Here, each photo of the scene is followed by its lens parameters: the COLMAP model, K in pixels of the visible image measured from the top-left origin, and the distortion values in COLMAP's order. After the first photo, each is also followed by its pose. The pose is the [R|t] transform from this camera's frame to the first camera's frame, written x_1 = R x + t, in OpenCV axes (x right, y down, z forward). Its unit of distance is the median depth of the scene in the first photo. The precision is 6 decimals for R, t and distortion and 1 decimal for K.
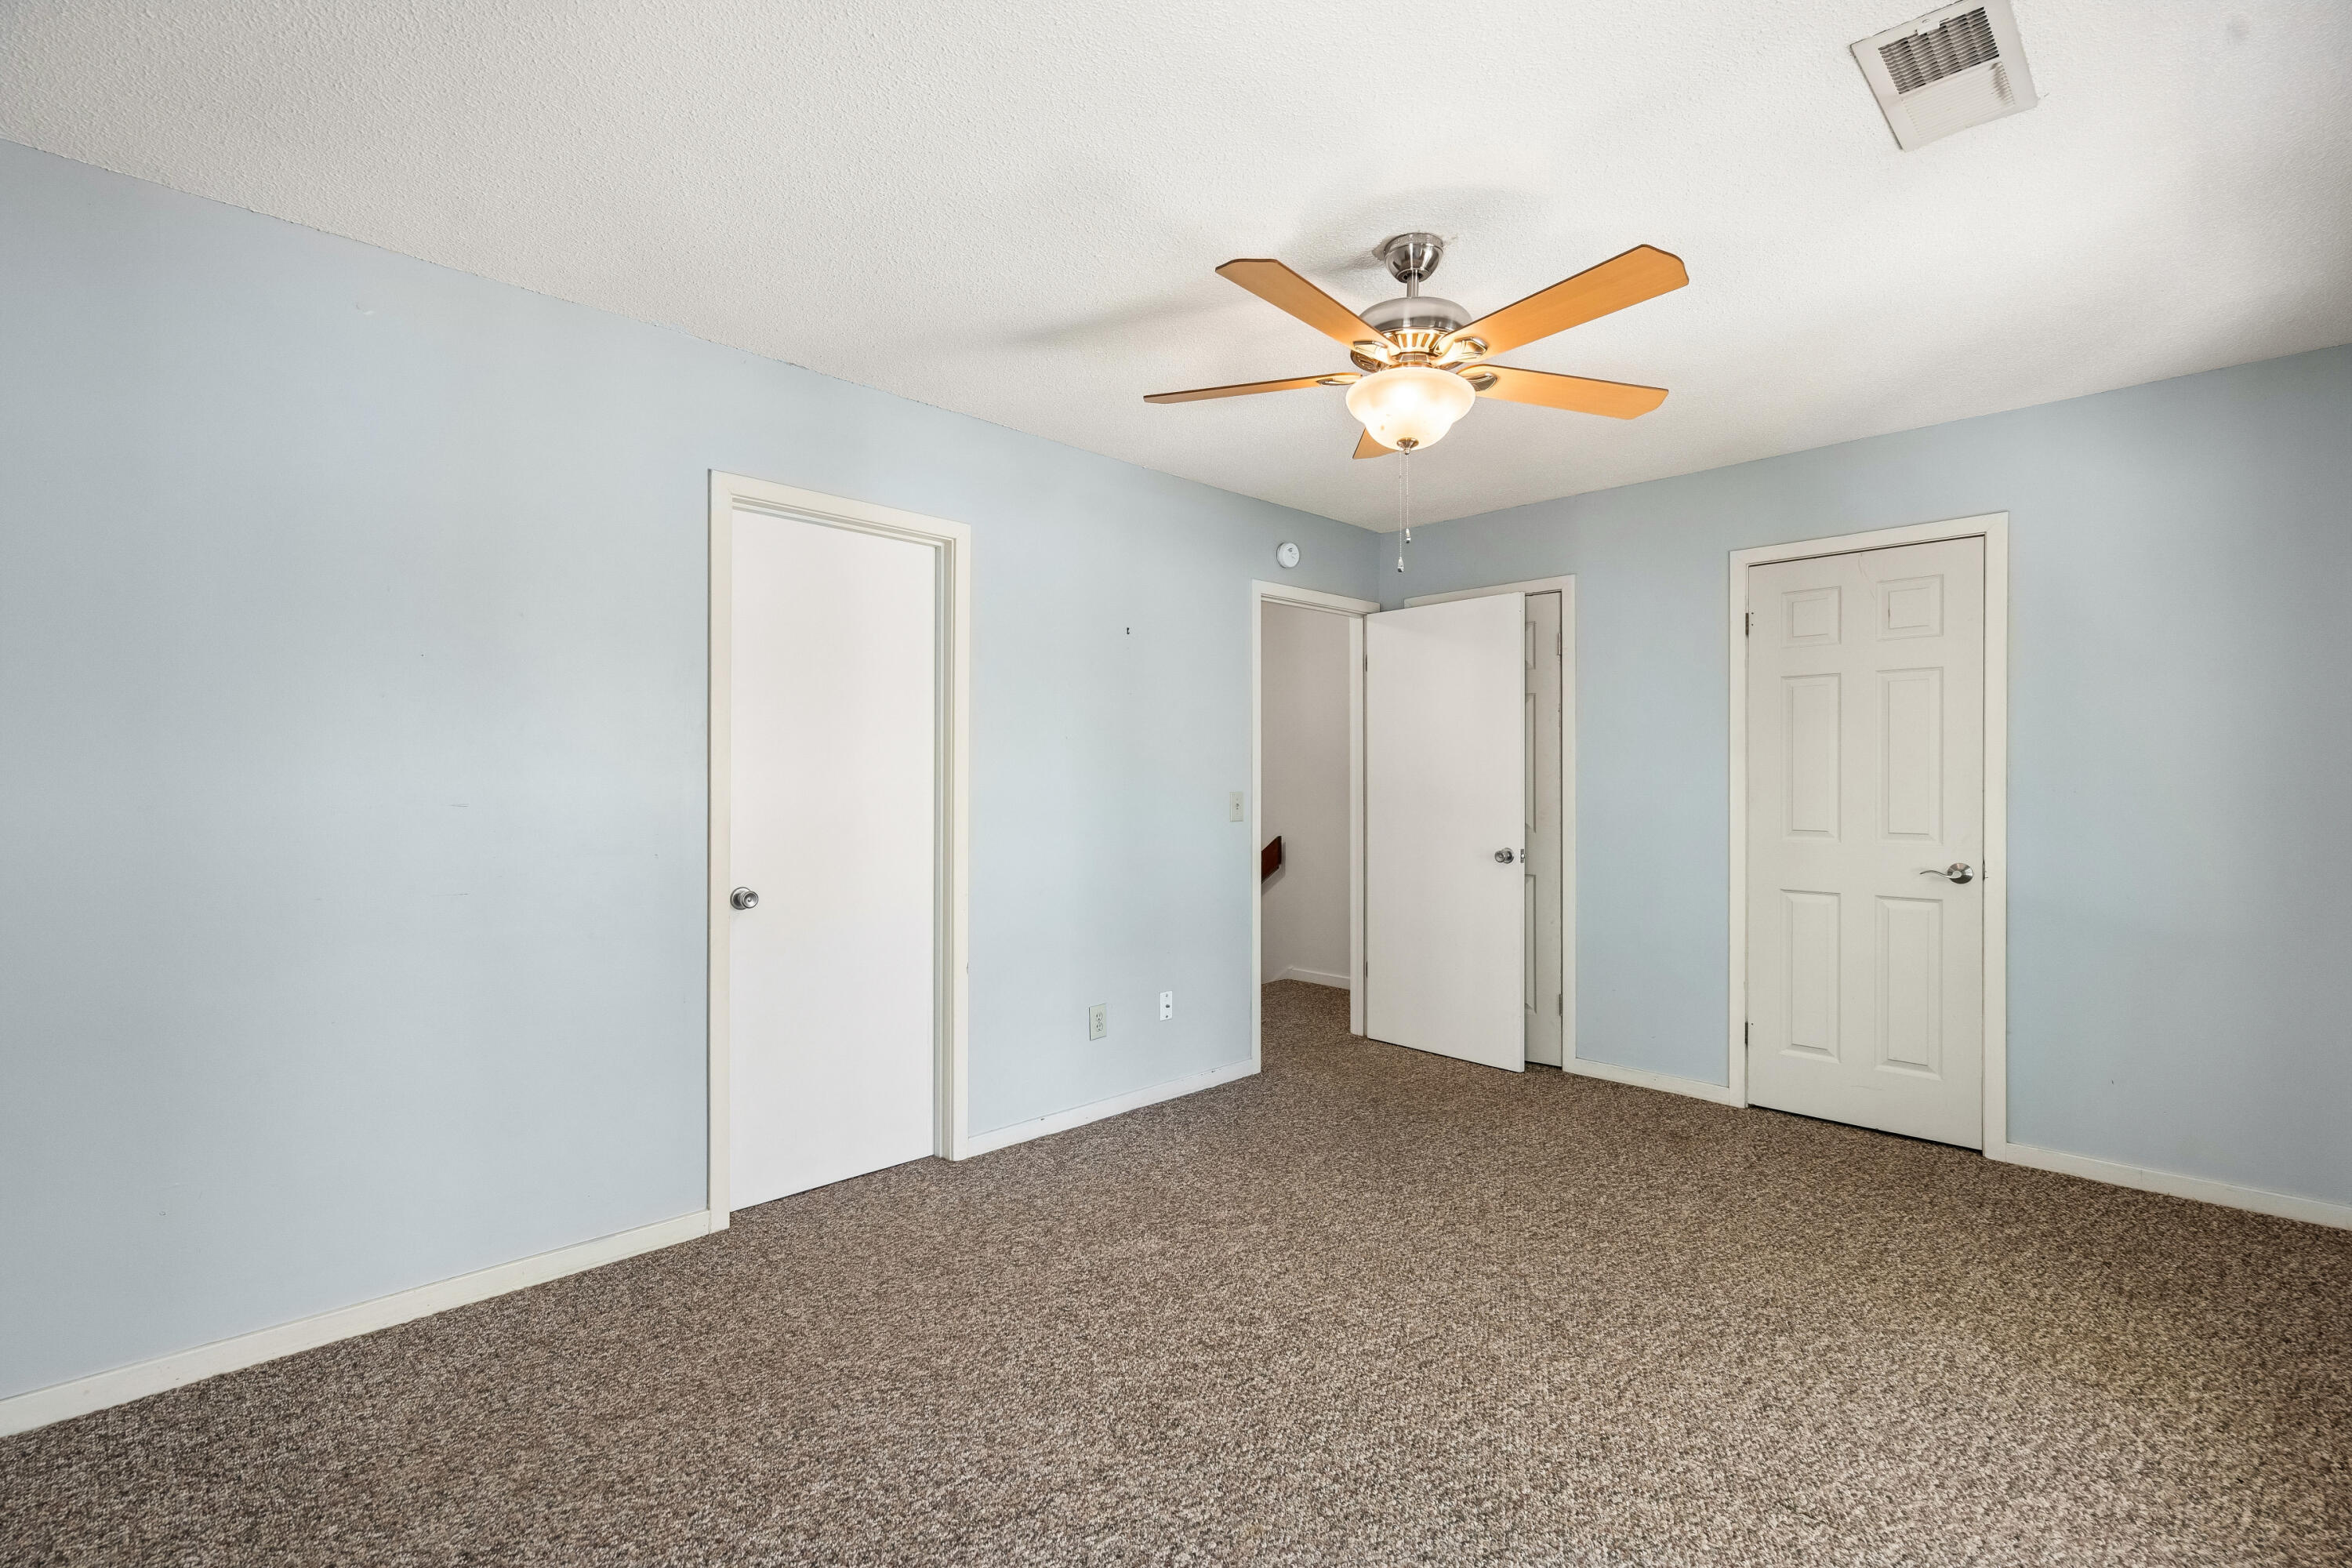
lens RADIAL K [[1051.7, 0, 1175.9], [0, 1051.7, 782.1], [0, 0, 1]] dist [0.002566, 0.000111]
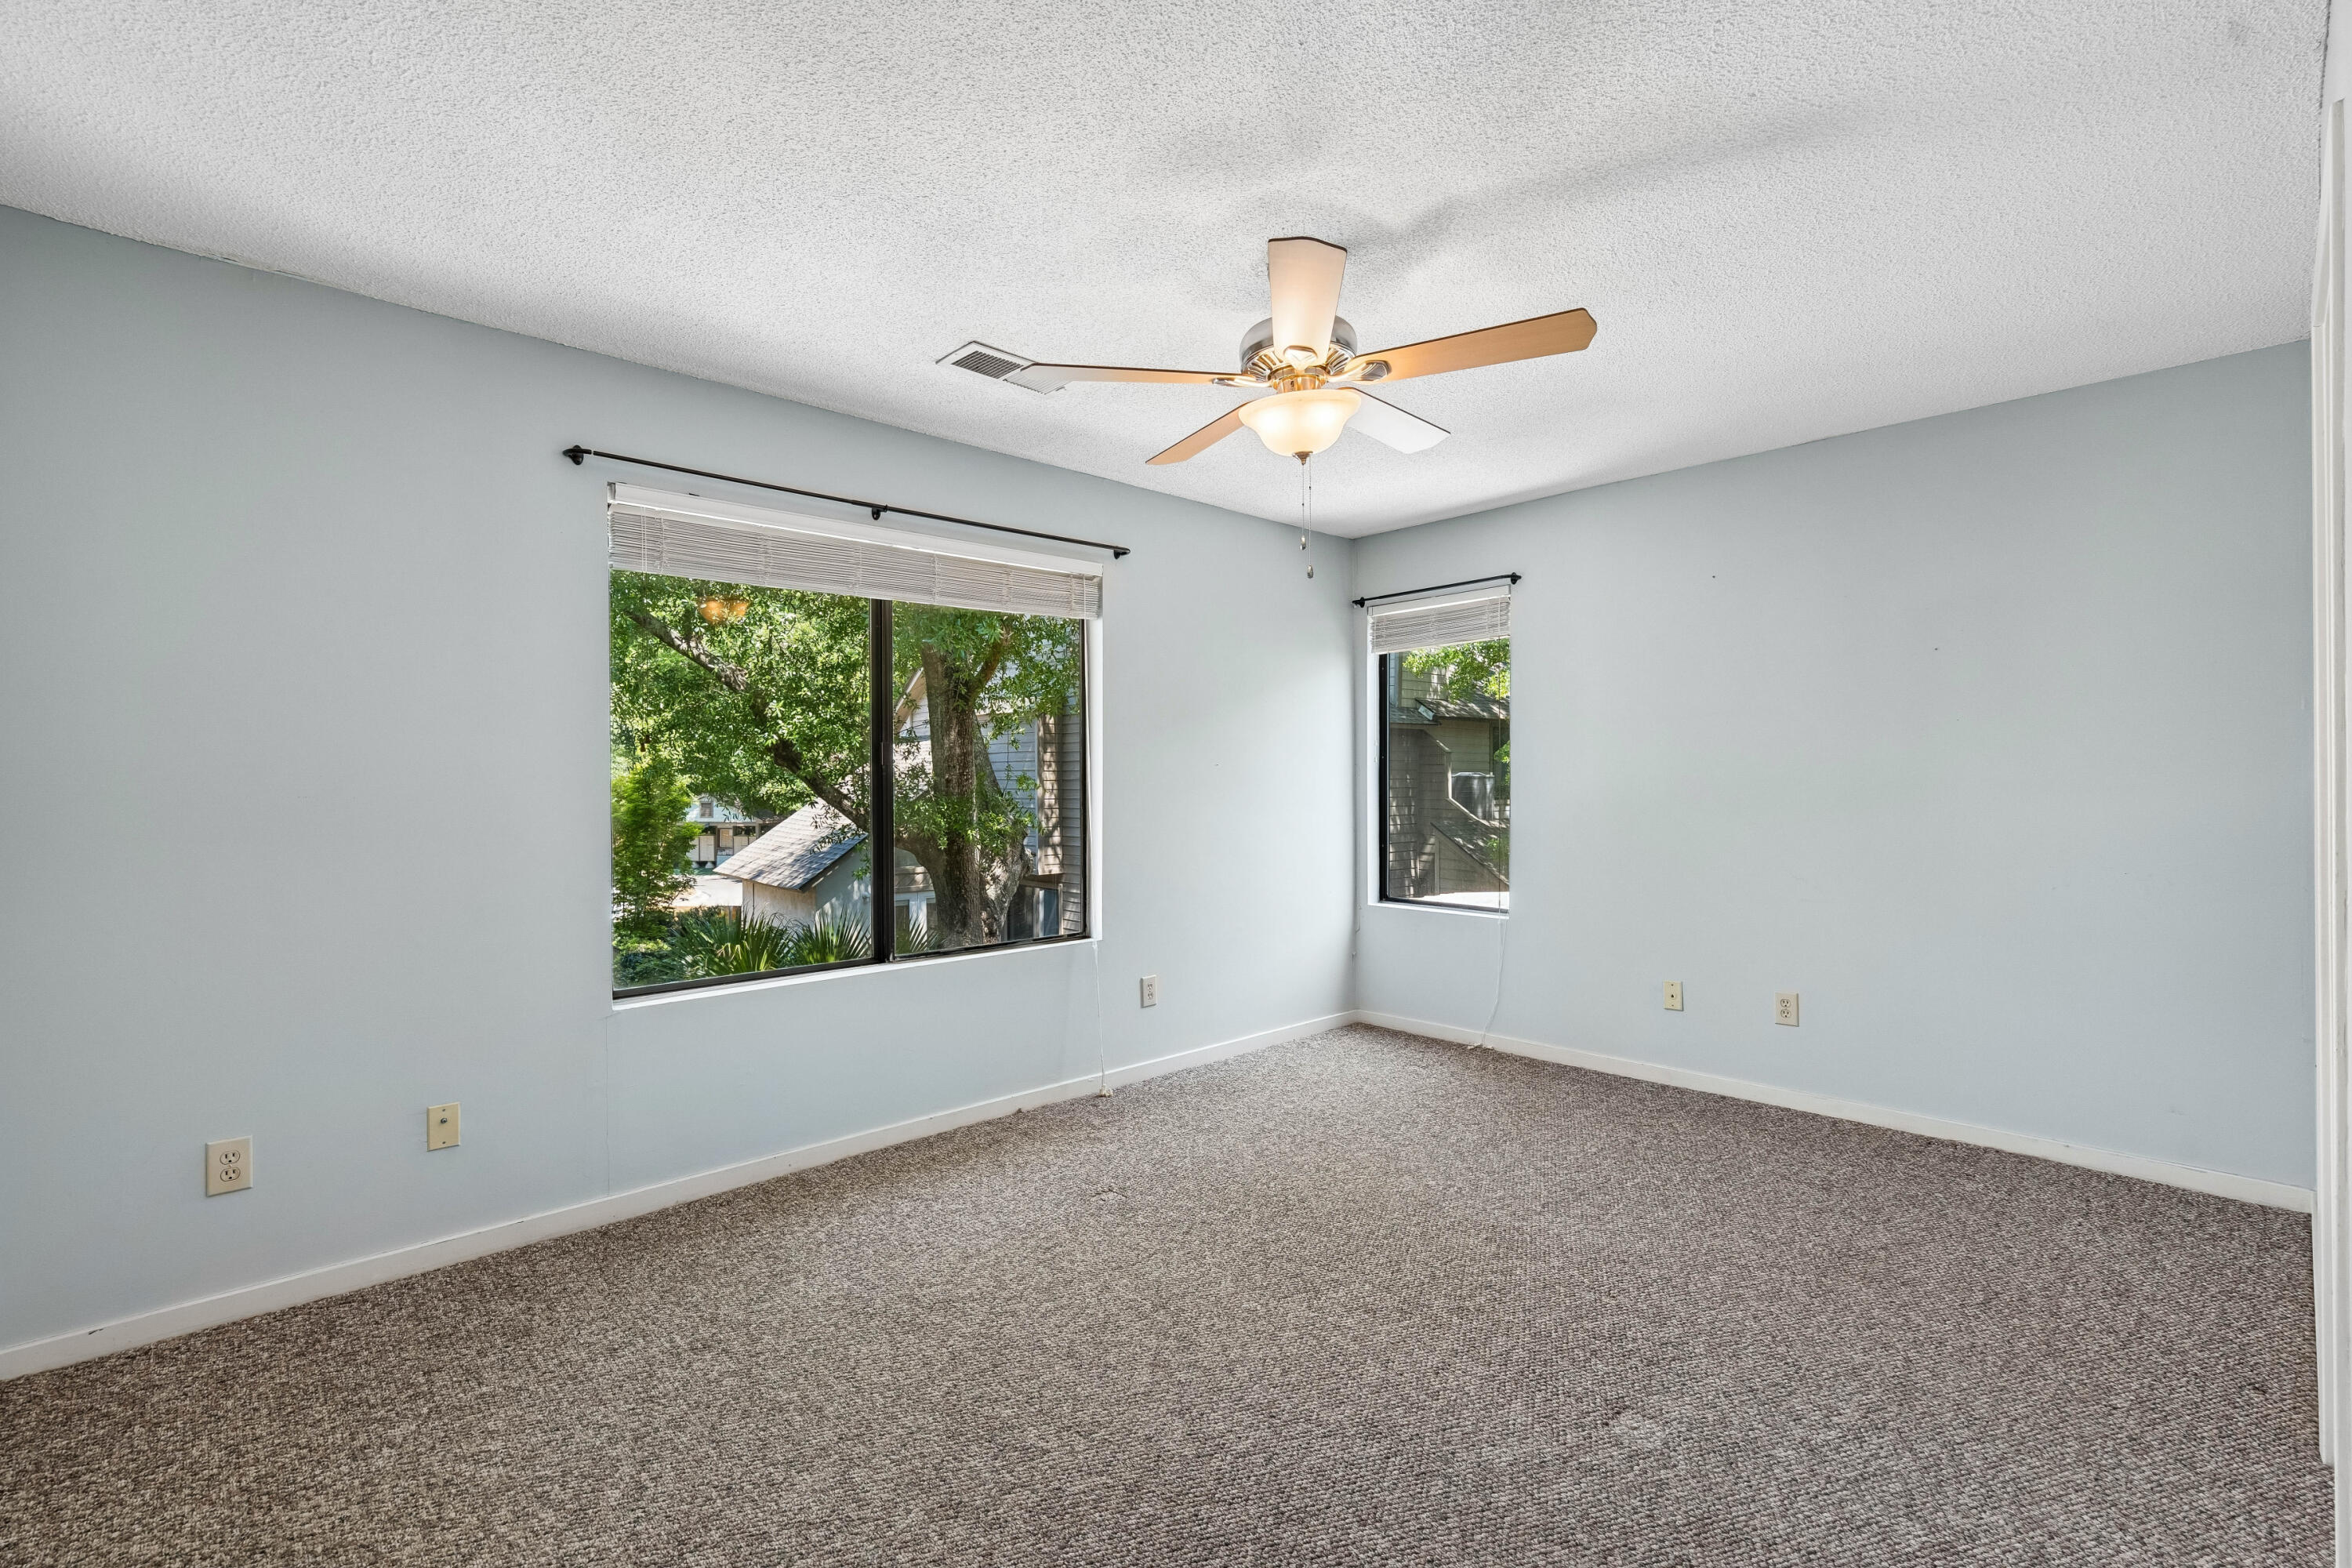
lens RADIAL K [[1051.7, 0, 1178.4], [0, 1051.7, 784.7], [0, 0, 1]] dist [0.002566, 0.000111]
pose [[-0.999787, 0.006604, 0.019553, 0.292496], [0.006723, 0.999959, 0.006022, -0.000902], [-0.019513, 0.006152, -0.999791, 1.854178]]
